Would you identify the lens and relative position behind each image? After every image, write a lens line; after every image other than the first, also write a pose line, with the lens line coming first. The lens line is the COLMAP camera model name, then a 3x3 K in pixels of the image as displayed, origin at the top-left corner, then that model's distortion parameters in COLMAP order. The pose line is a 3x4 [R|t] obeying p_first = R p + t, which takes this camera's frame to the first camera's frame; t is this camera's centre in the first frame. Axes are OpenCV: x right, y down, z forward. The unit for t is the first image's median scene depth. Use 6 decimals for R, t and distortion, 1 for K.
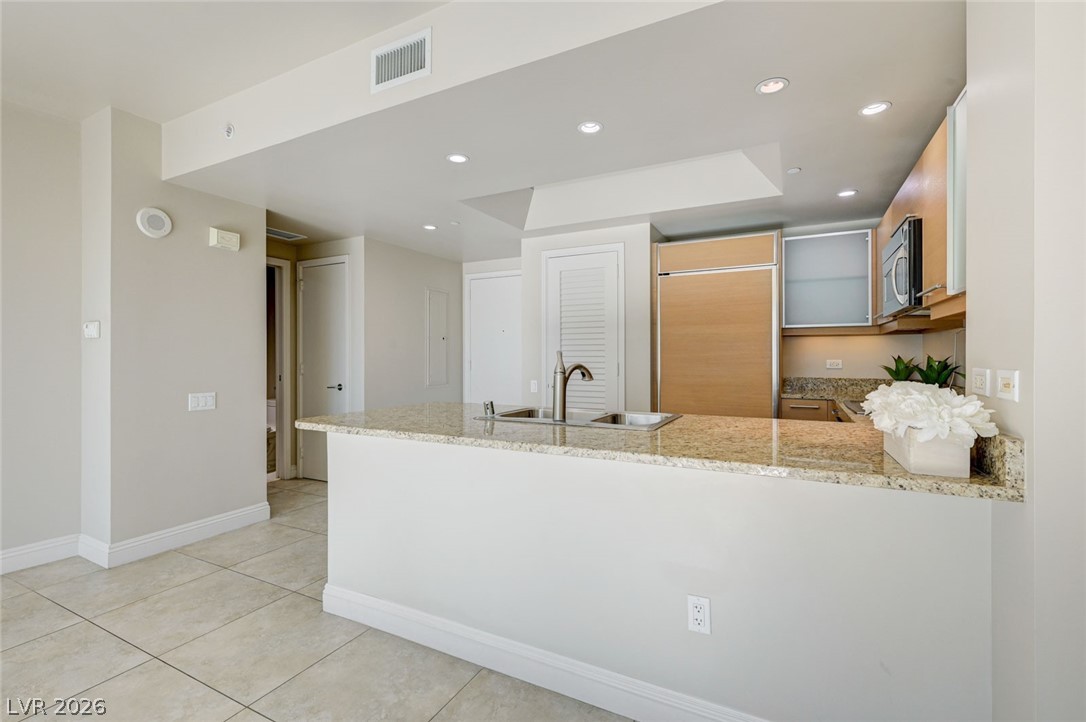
lens RADIAL K [[486.2, 0, 547.7], [0, 486.2, 355.0], [0, 0, 1]] dist [0.001480, 0.000296]
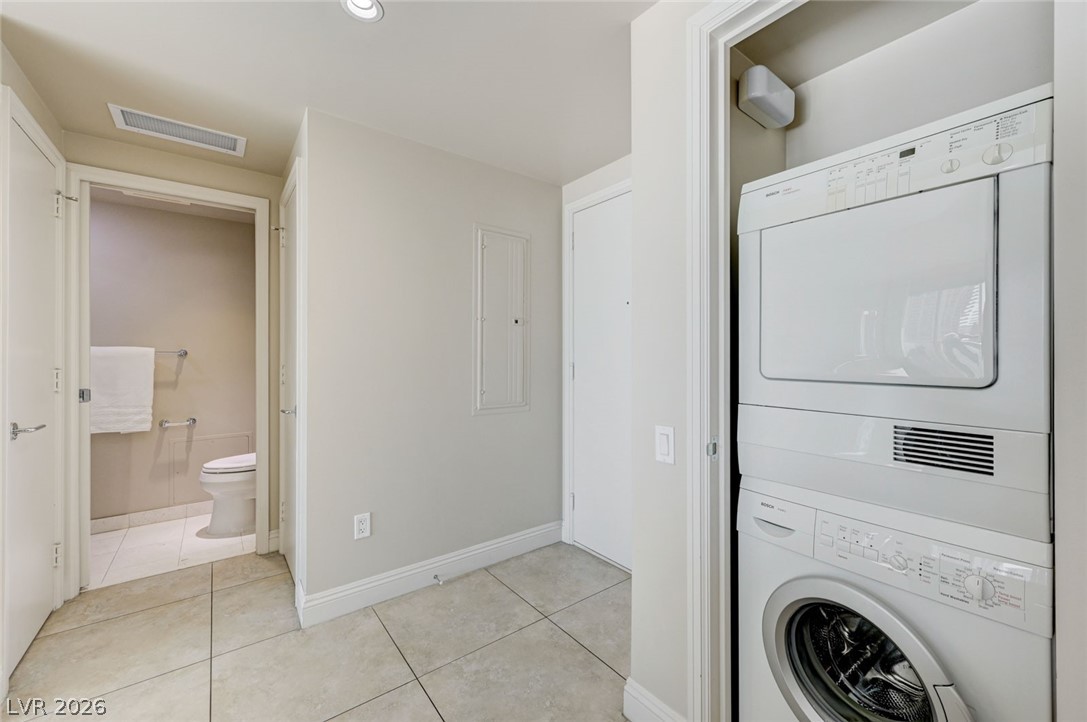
lens RADIAL K [[430.4, 0, 550.2], [0, 430.4, 360.2], [0, 0, 1]] dist [0.001086, 0.000844]
pose [[0.912659, 0.010247, -0.408594, 0.028605], [-0.006162, 0.999917, 0.011314, 0.006432], [0.408676, -0.007809, 0.912646, 1.012874]]
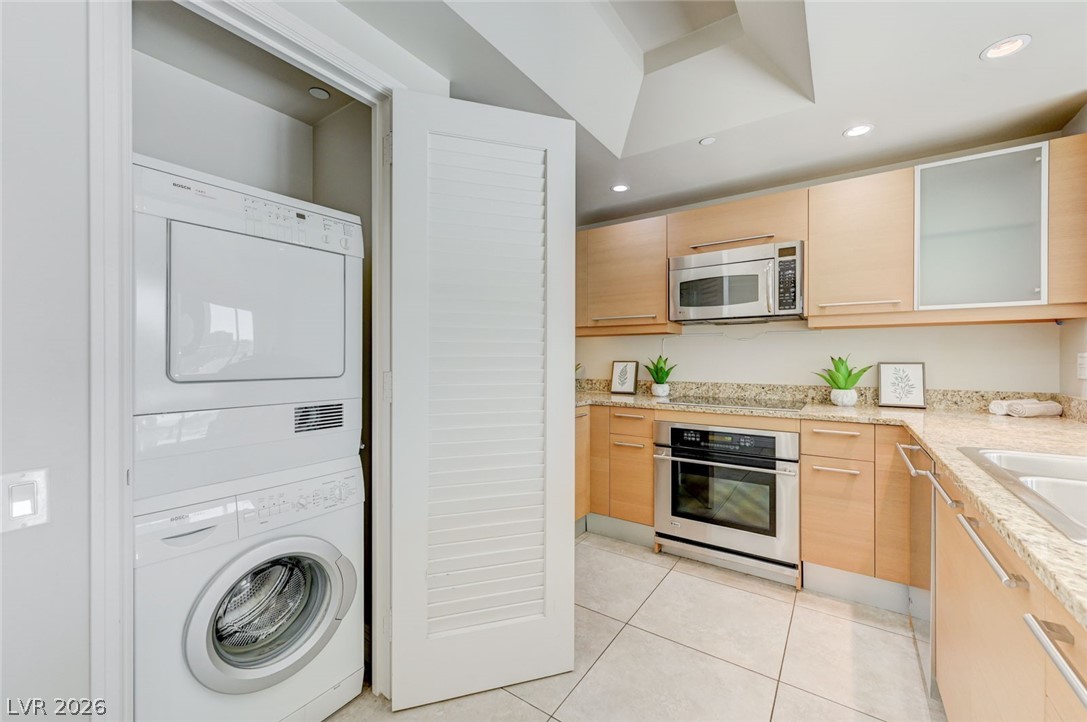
lens RADIAL K [[430.4, 0, 548.1], [0, 430.4, 358.5], [0, 0, 1]] dist [0.001086, 0.000844]
pose [[0.120719, -0.000417, 0.992687, -0.260853], [-0.002389, 0.999997, 0.000711, 0.005188], [-0.992684, -0.002457, 0.120718, 1.090418]]
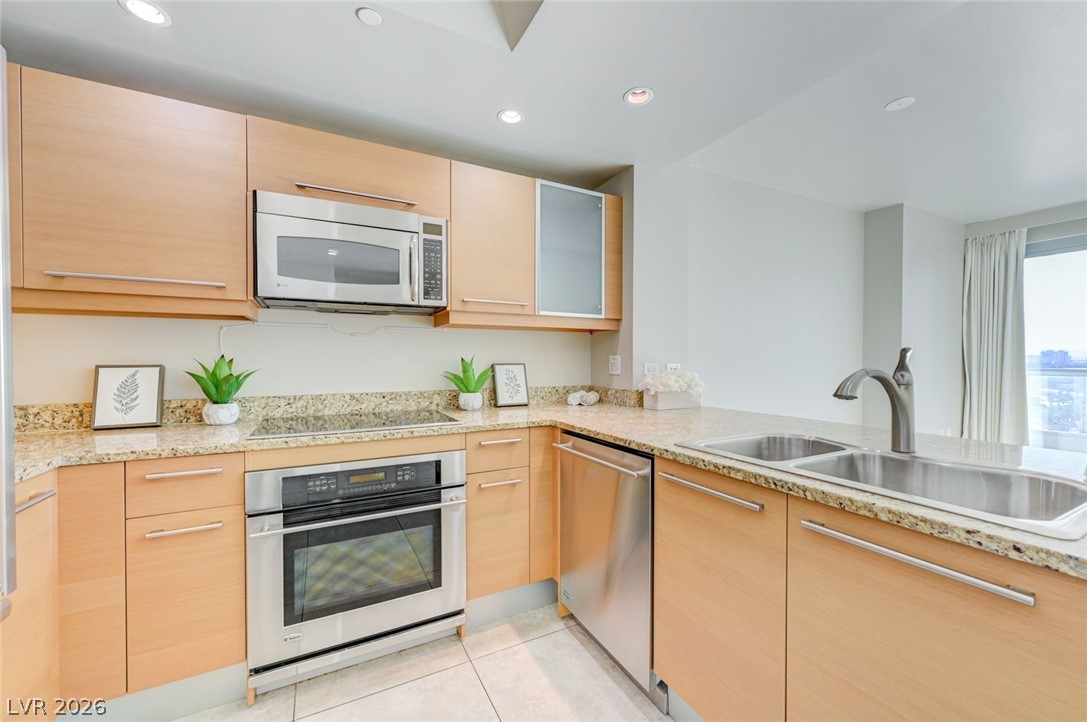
lens RADIAL K [[430.4, 0, 549.4], [0, 430.4, 364.4], [0, 0, 1]] dist [0.001086, 0.000844]
pose [[-0.824306, -0.005654, 0.566117, 0.059138], [-0.000010, 0.999950, 0.009972, 0.005065], [-0.566145, 0.008215, -0.824265, 1.182112]]
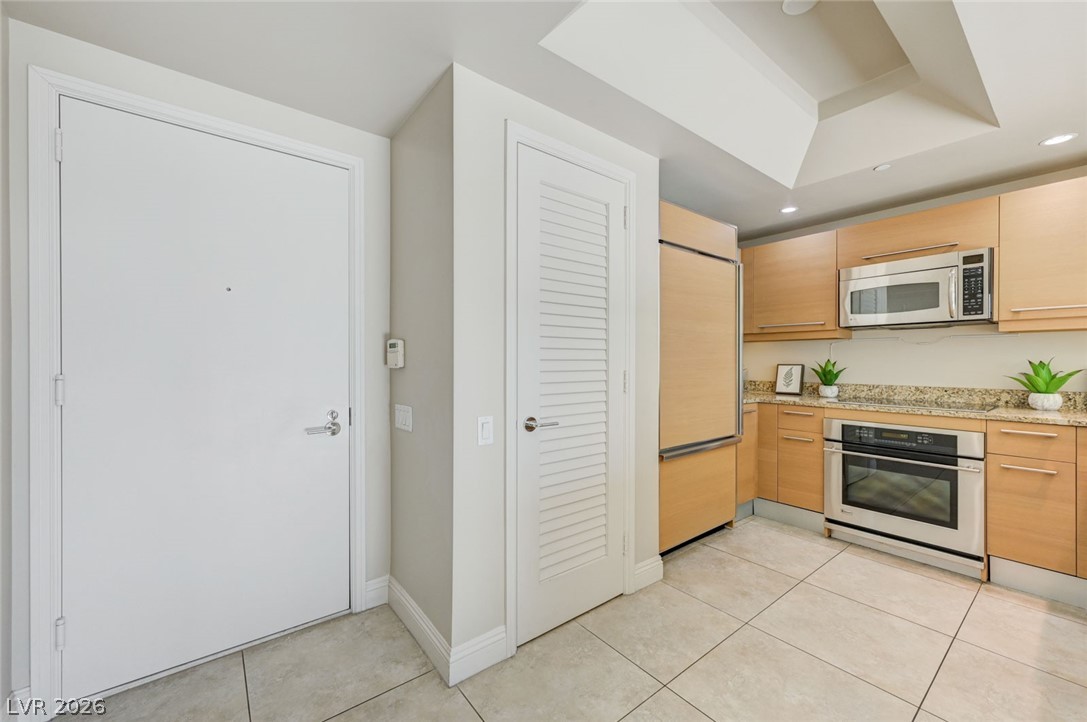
lens RADIAL K [[430.4, 0, 546.0], [0, 430.4, 362.0], [0, 0, 1]] dist [0.001086, 0.000844]
pose [[0.410775, -0.000796, 0.911736, -0.498973], [-0.003728, 0.999990, 0.002552, 0.005332], [-0.911729, -0.004448, 0.410768, 1.152085]]
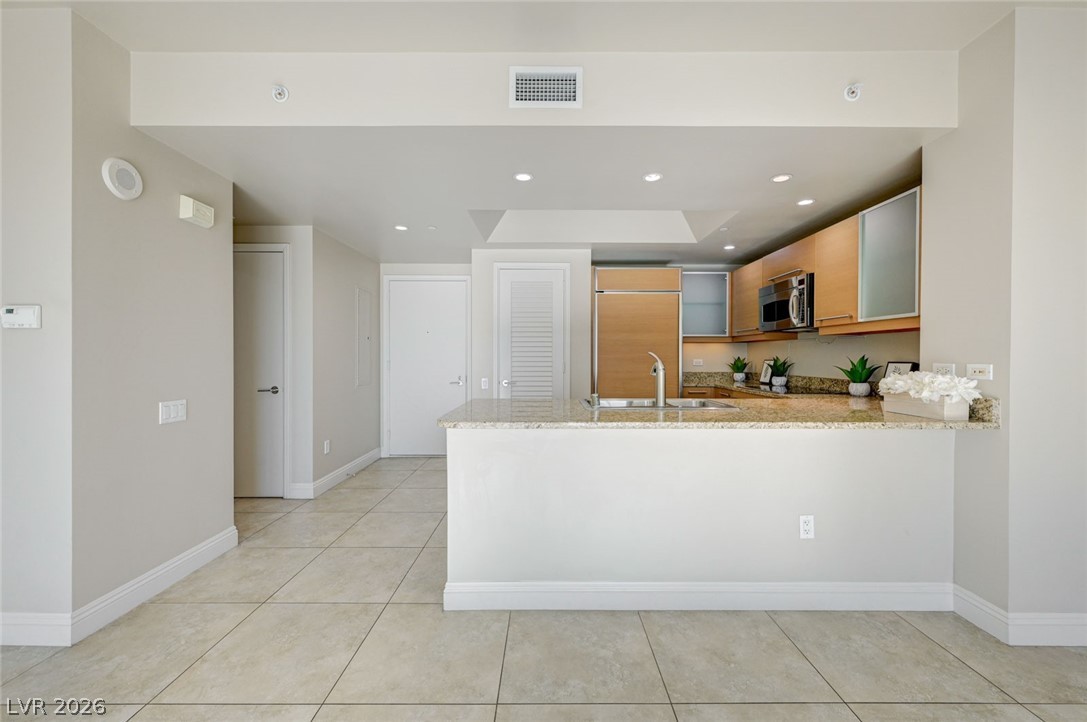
lens RADIAL K [[430.4, 0, 547.2], [0, 430.4, 358.8], [0, 0, 1]] dist [0.001086, 0.000844]
pose [[0.887936, 0.000451, 0.459966, -0.507953], [-0.003922, 0.999971, 0.006590, 0.001432], [-0.459949, -0.007656, 0.887912, 0.090349]]
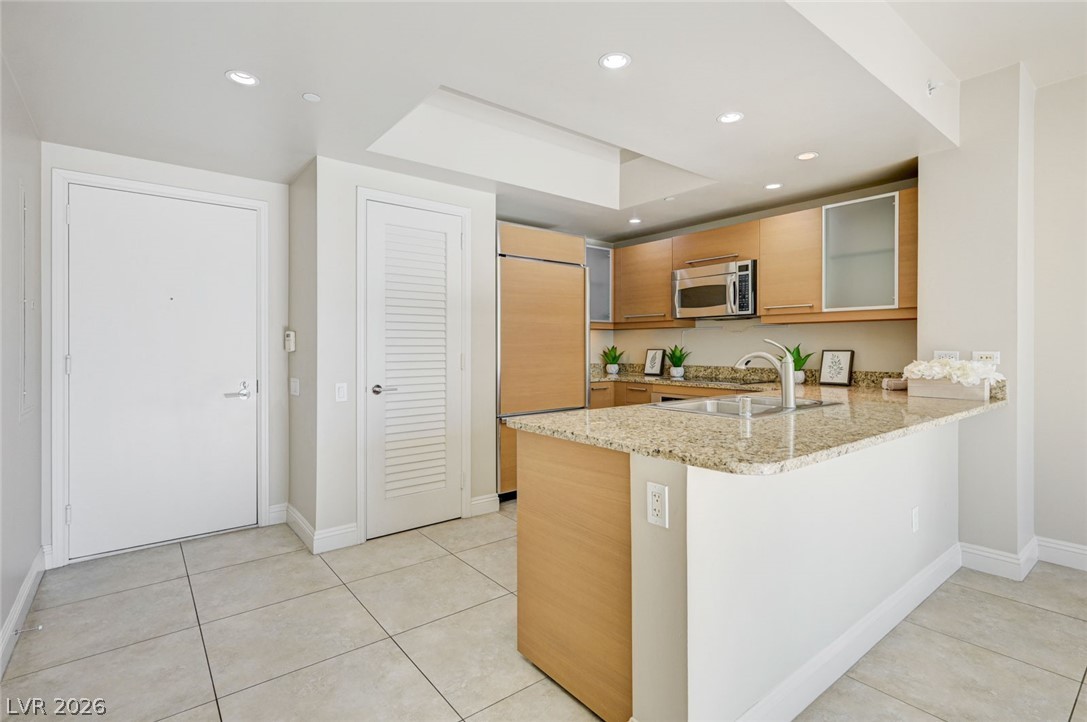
lens RADIAL K [[520.5, 0, 548.7], [0, 520.5, 346.8], [0, 0, 1]] dist [0.002489, 0.000947]
pose [[0.404953, 0.001270, 0.914336, -0.785730], [-0.002611, 0.999997, -0.000233, 0.005433], [-0.914334, -0.002293, 0.404955, 0.679386]]
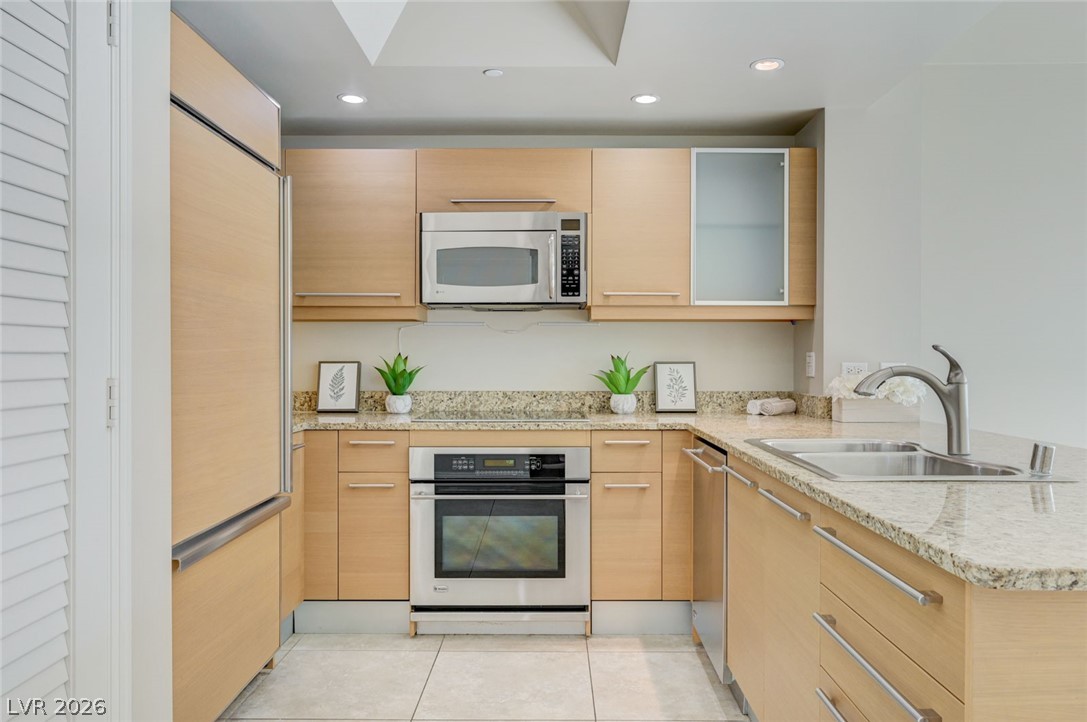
lens RADIAL K [[777.8, 0, 552.8], [0, 777.8, 359.5], [0, 0, 1]] dist [-0.006093, -0.016824]
pose [[-0.461149, -0.002061, 0.887320, -0.424160], [-0.002238, 0.999997, 0.001160, 0.006466], [-0.887320, -0.001451, -0.461152, 1.297076]]
